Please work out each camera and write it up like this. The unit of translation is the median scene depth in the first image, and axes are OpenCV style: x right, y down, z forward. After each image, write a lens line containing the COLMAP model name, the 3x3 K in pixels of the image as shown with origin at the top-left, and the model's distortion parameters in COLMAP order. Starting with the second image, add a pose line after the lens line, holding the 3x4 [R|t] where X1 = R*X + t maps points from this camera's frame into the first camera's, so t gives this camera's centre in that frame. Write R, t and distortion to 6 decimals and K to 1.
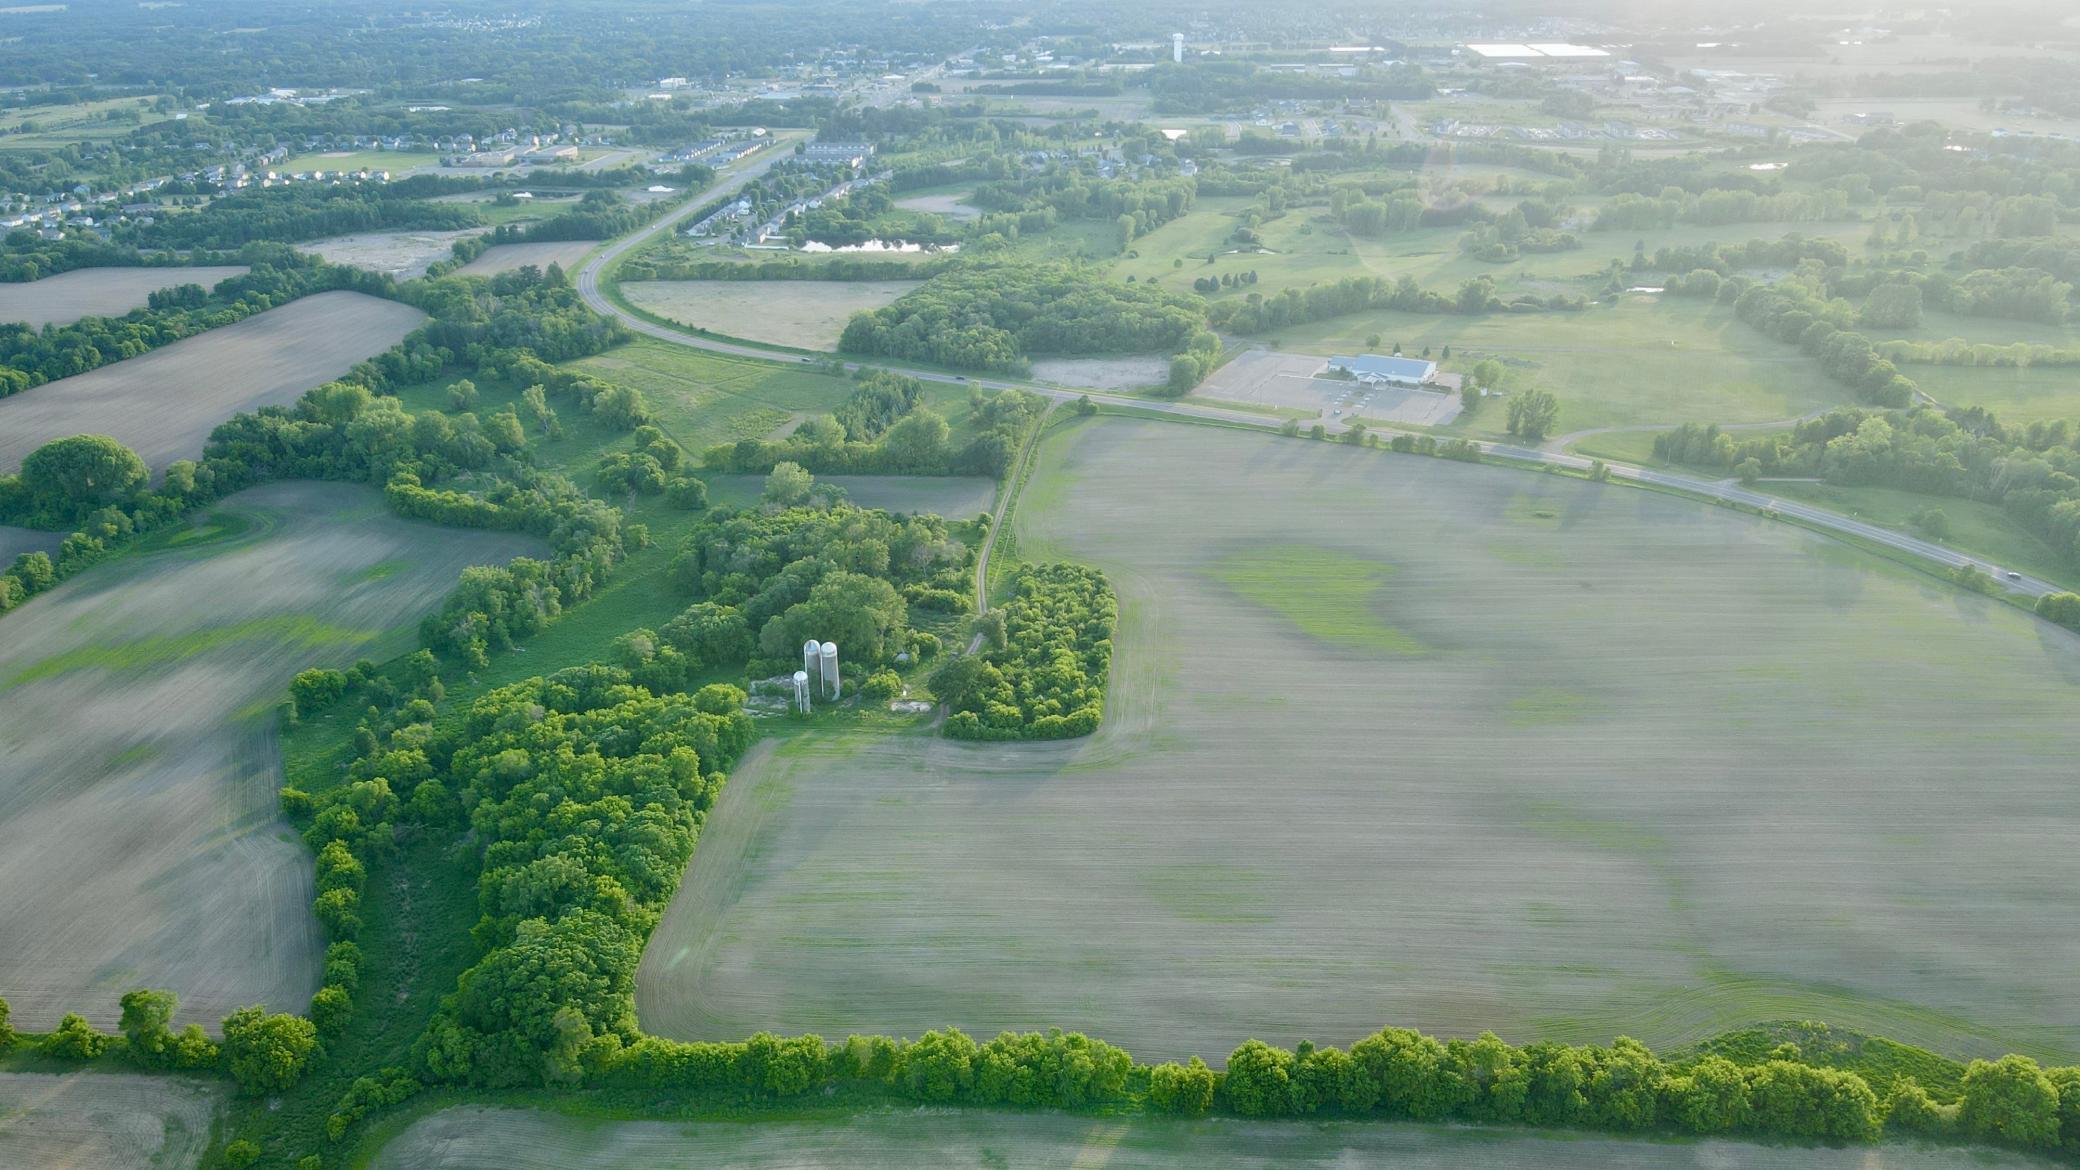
lens RADIAL K [[1528.5, 0, 1047.6], [0, 1528.5, 588.9], [0, 0, 1]] dist [0.009002, 0.015570]
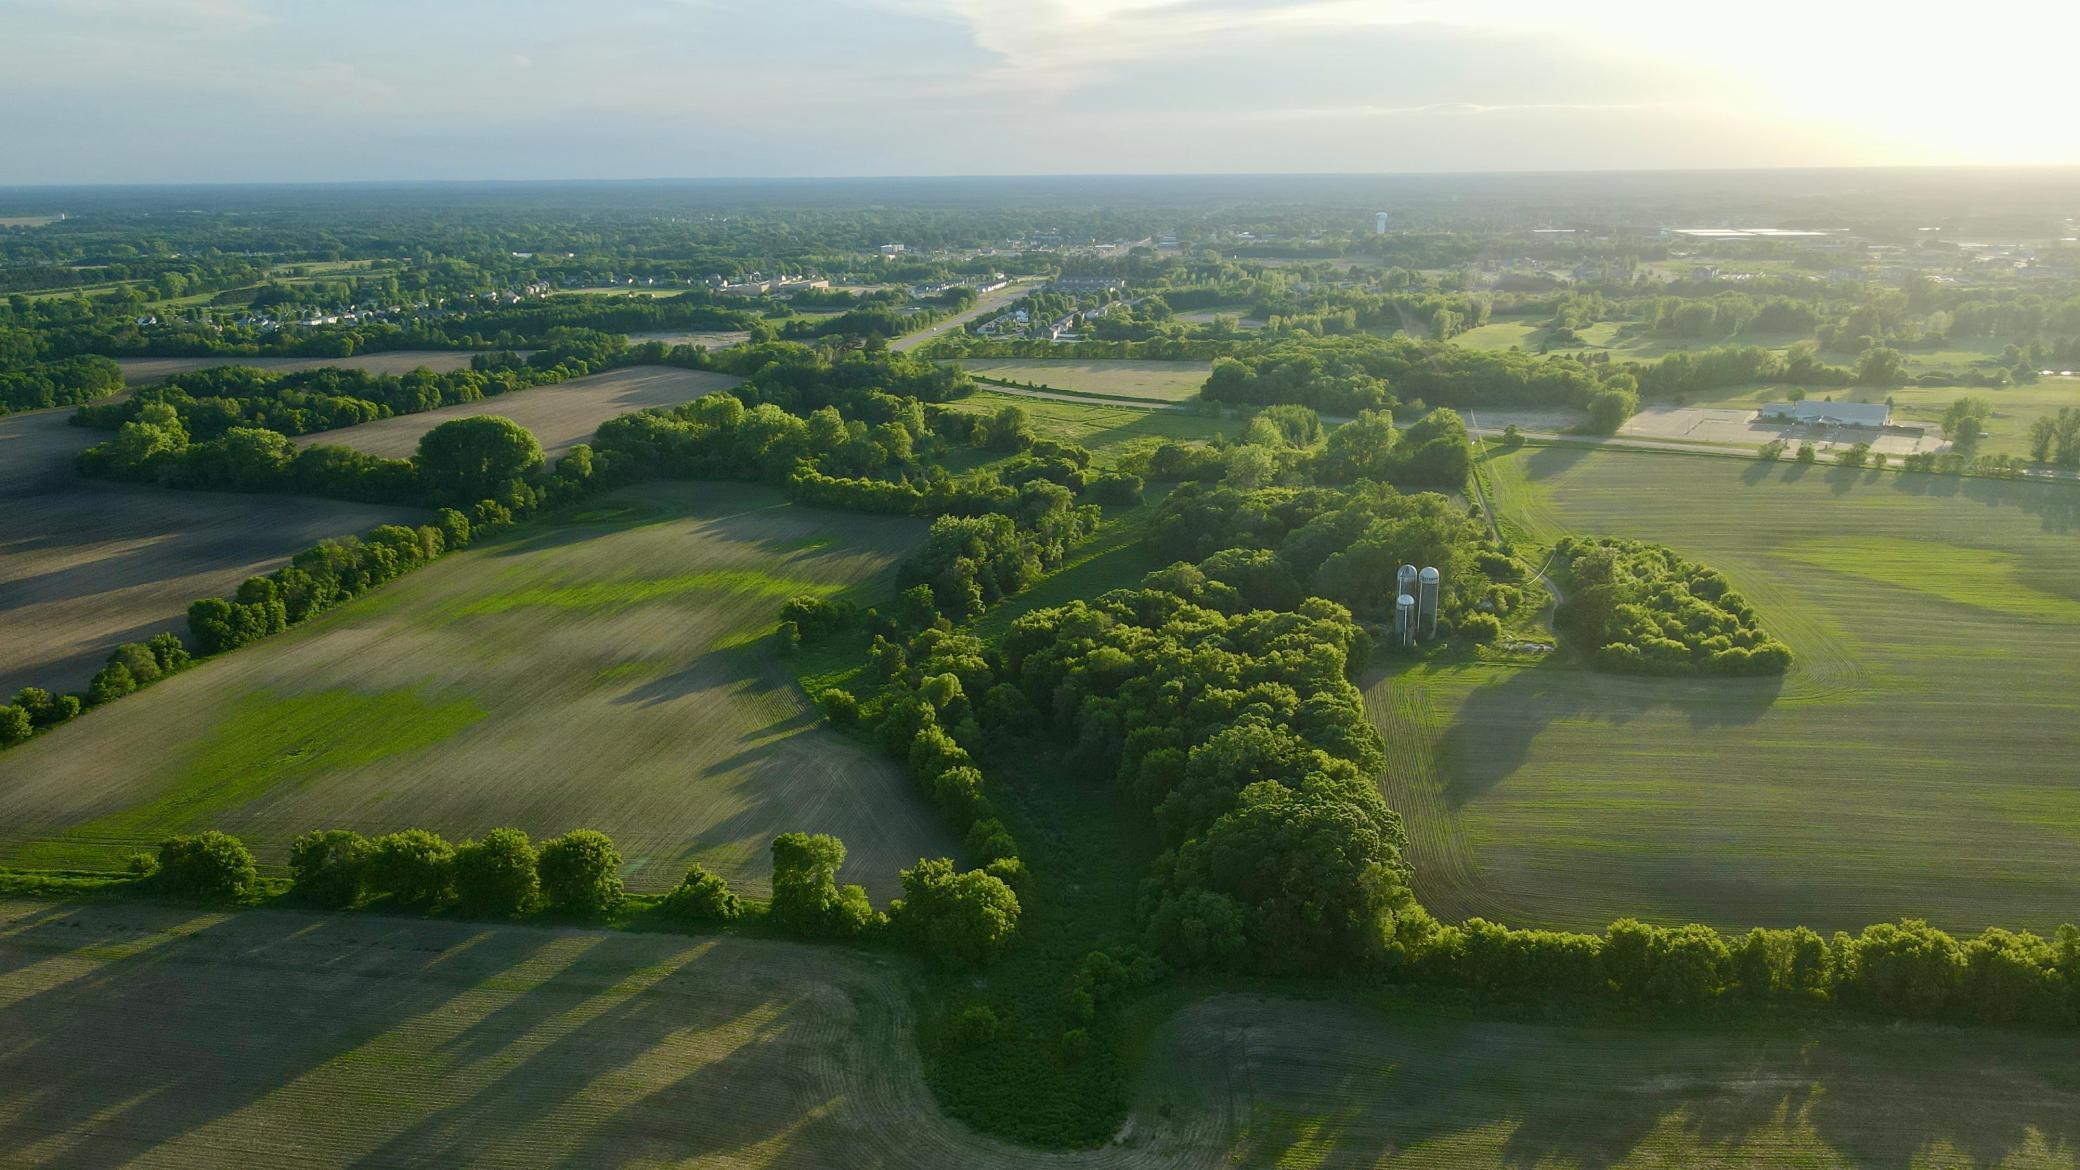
lens RADIAL K [[1528.5, 0, 1047.6], [0, 1528.5, 588.9], [0, 0, 1]] dist [0.009002, 0.015570]
pose [[0.996707, 0.023159, -0.077716, -0.193747], [-0.033940, 0.989512, -0.140410, 0.115981], [0.073649, 0.142585, 0.987039, 0.109737]]
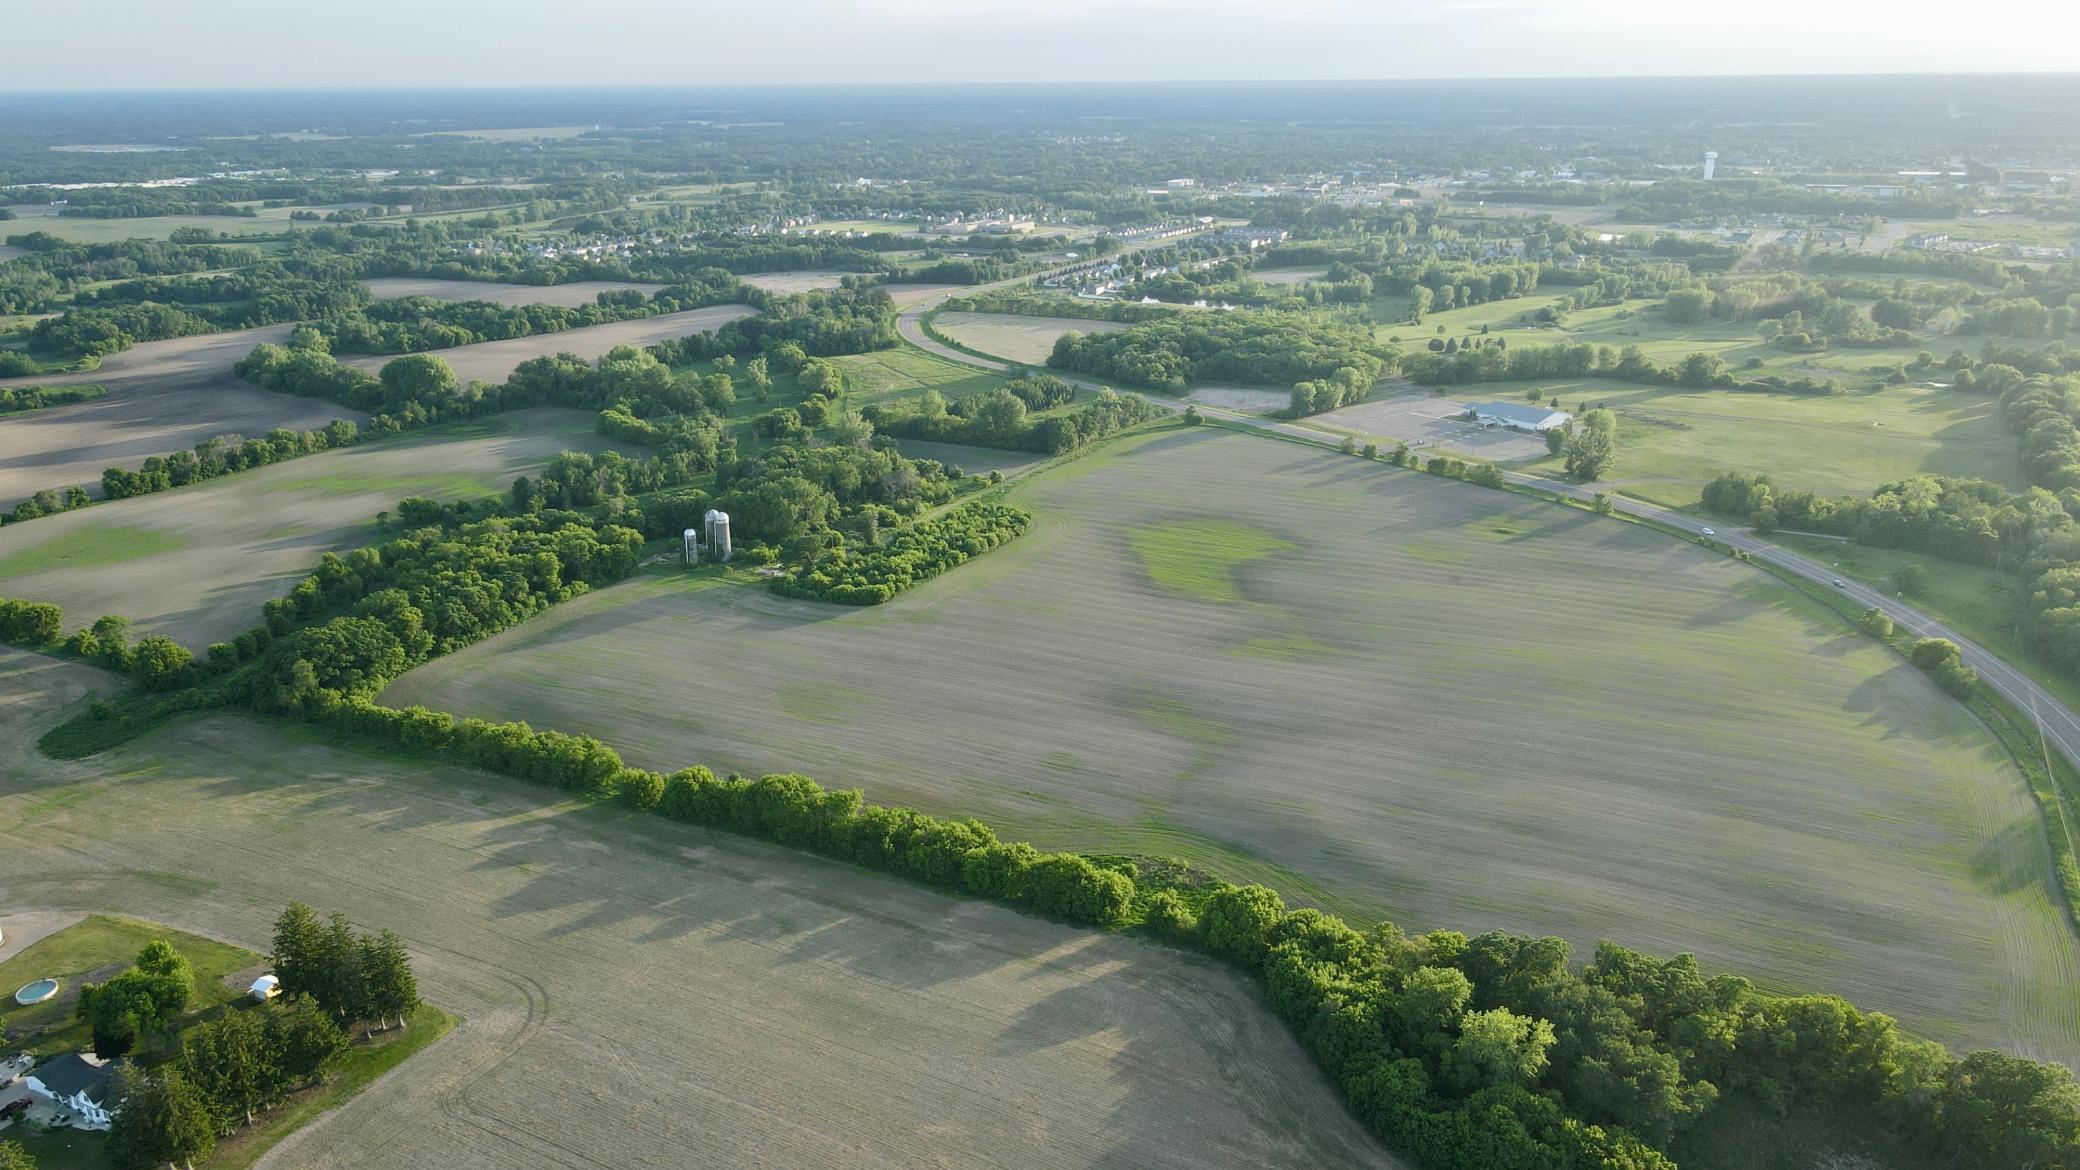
lens RADIAL K [[1541.0, 0, 1049.0], [0, 1541.0, 554.1], [0, 0, 1]] dist [-0.003207, 0.047313]
pose [[0.917953, 0.121931, -0.377486, 0.389444], [-0.160508, 0.984379, -0.072353, 0.078621], [0.362767, 0.127006, 0.923184, -0.035695]]
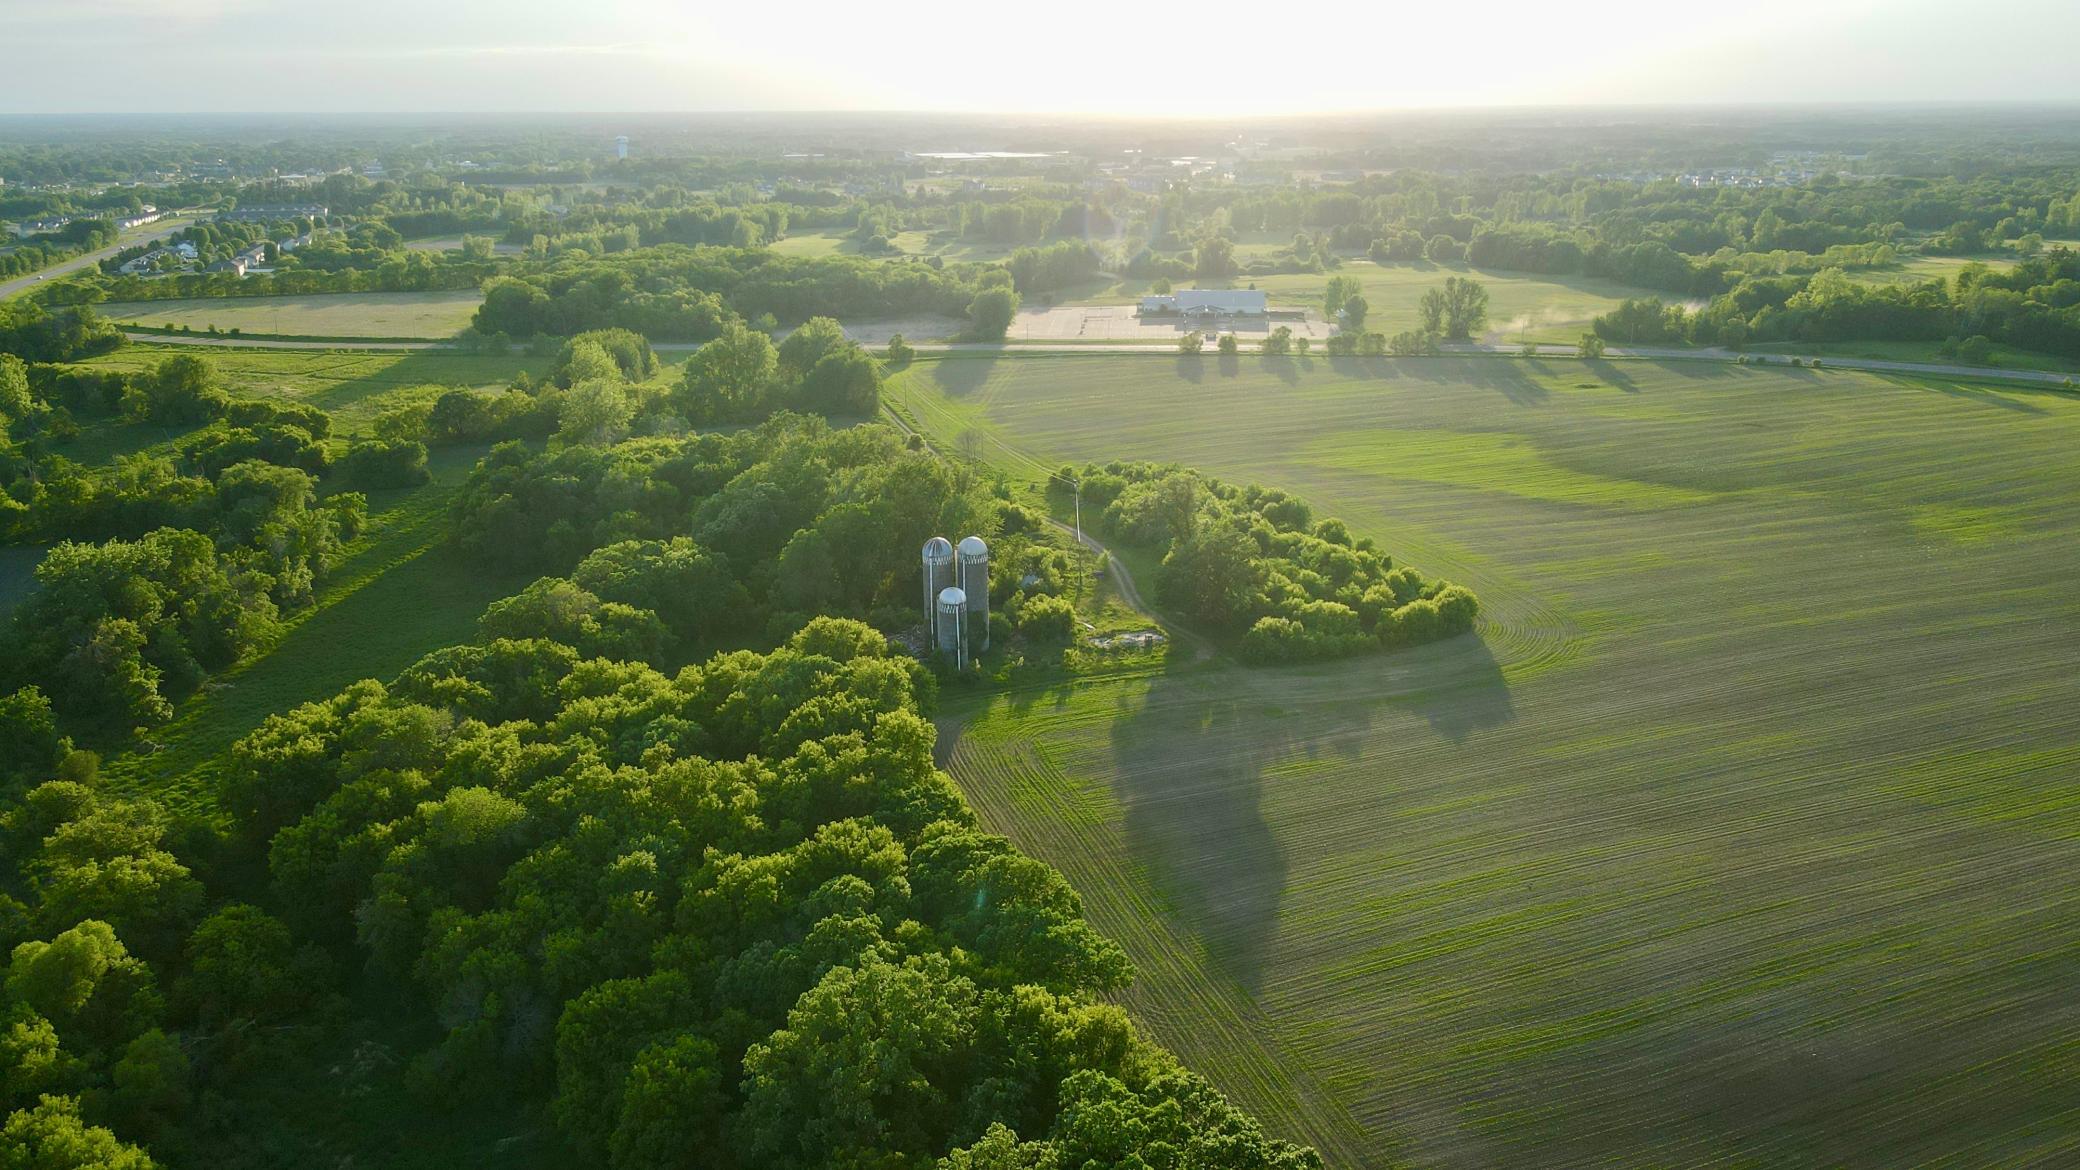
lens RADIAL K [[1532.8, 0, 1050.8], [0, 1532.8, 580.4], [0, 0, 1]] dist [0.000164, 0.024593]
pose [[0.919409, -0.111850, 0.377063, -0.214735], [0.153739, 0.984637, -0.082791, 0.065773], [-0.362010, 0.134088, 0.922480, 0.345050]]
